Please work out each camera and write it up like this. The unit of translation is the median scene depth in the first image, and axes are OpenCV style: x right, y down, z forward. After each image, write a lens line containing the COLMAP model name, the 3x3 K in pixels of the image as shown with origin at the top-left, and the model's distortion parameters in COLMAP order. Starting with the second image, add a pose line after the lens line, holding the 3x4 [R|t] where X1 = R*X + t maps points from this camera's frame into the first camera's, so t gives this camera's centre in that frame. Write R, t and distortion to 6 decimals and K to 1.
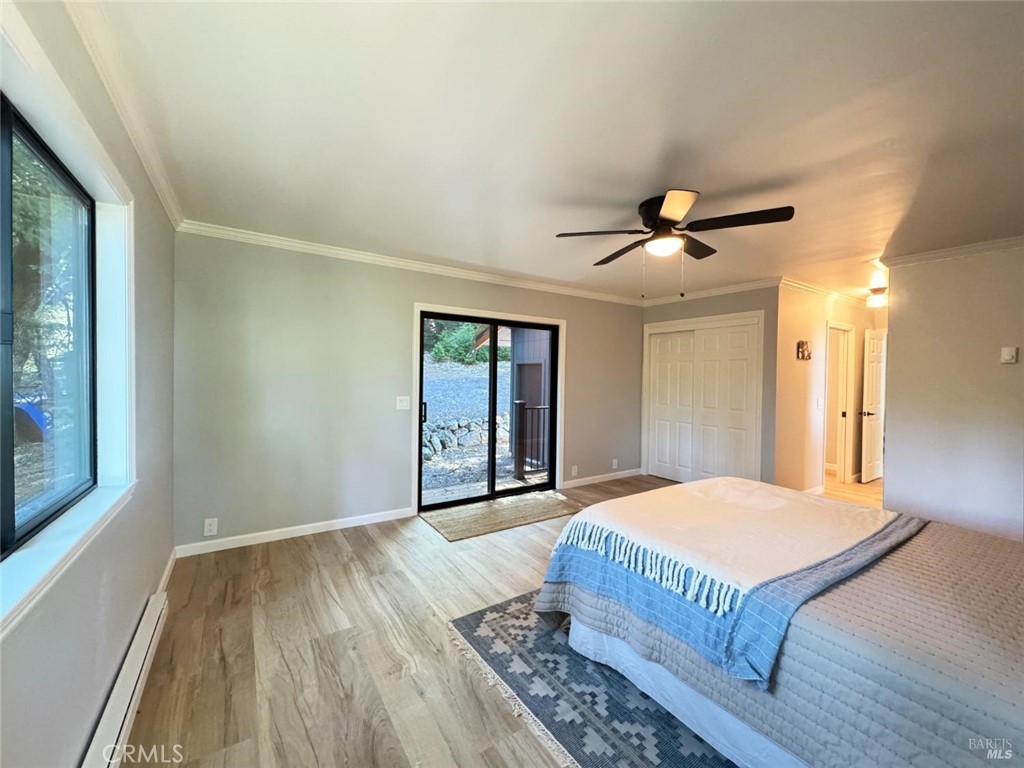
lens RADIAL K [[413.6, 0, 512.0], [0, 413.6, 384.0], [0, 0, 1]] dist [-0.002036, -0.000124]
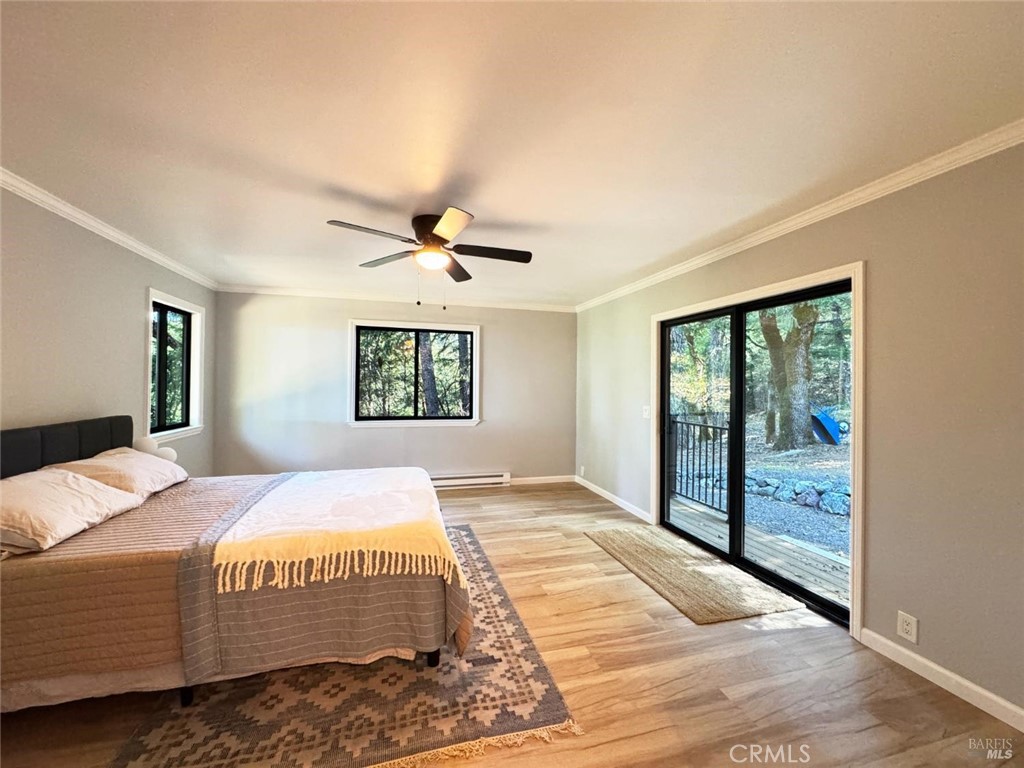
lens RADIAL K [[409.2, 0, 512.0], [0, 409.2, 384.0], [0, 0, 1]] dist [-0.003698, 0.000756]
pose [[-0.306402, -0.020052, -0.951691, 1.411953], [-0.041141, 0.999123, -0.007806, -0.006119], [0.951013, 0.036762, -0.306959, 1.650234]]
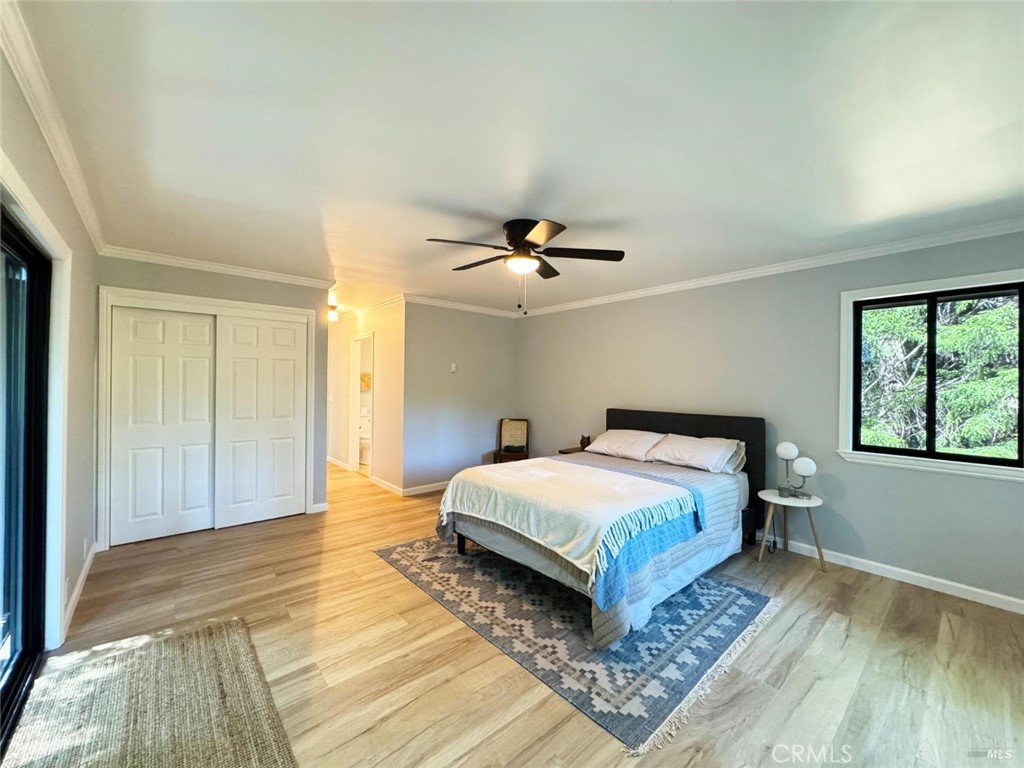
lens RADIAL K [[409.2, 0, 512.0], [0, 409.2, 384.0], [0, 0, 1]] dist [-0.003698, 0.000756]
pose [[-0.127058, -0.019284, 0.991708, -0.758759], [0.012386, 0.999702, 0.021027, -0.039259], [-0.991818, 0.014955, -0.126781, 1.255943]]
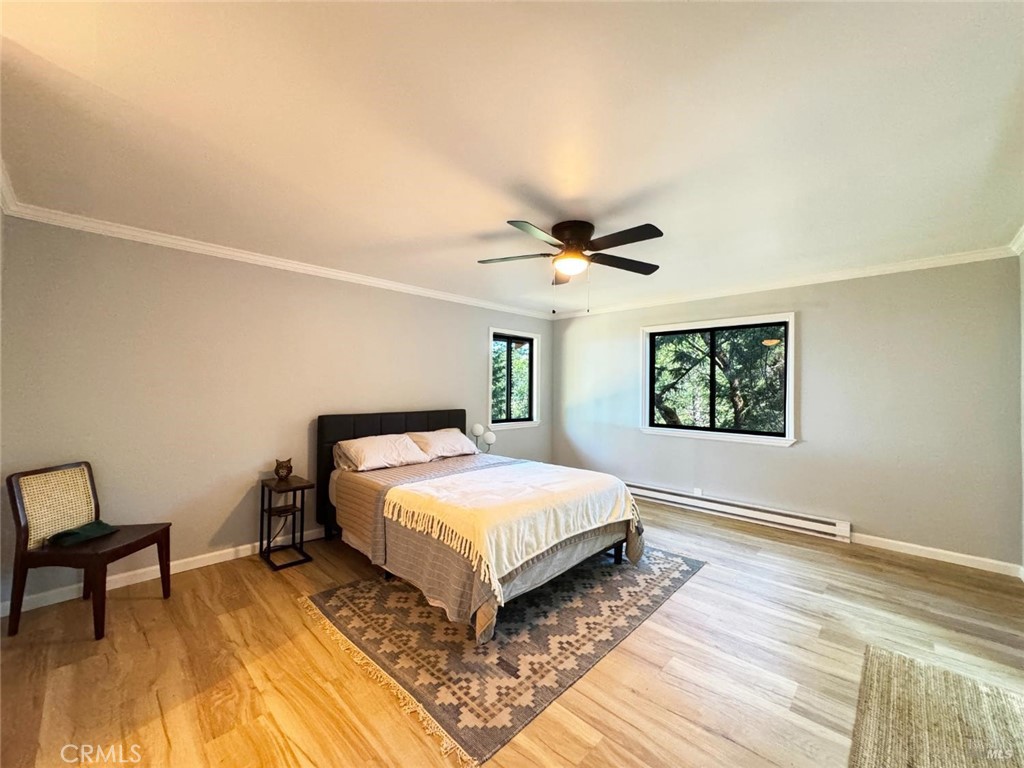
lens RADIAL K [[409.2, 0, 512.0], [0, 409.2, 384.0], [0, 0, 1]] dist [-0.003698, 0.000756]
pose [[-0.975988, -0.027413, -0.216093, 0.798771], [-0.031354, 0.999398, 0.014829, -0.032042], [0.215556, 0.021248, -0.976260, 2.167812]]
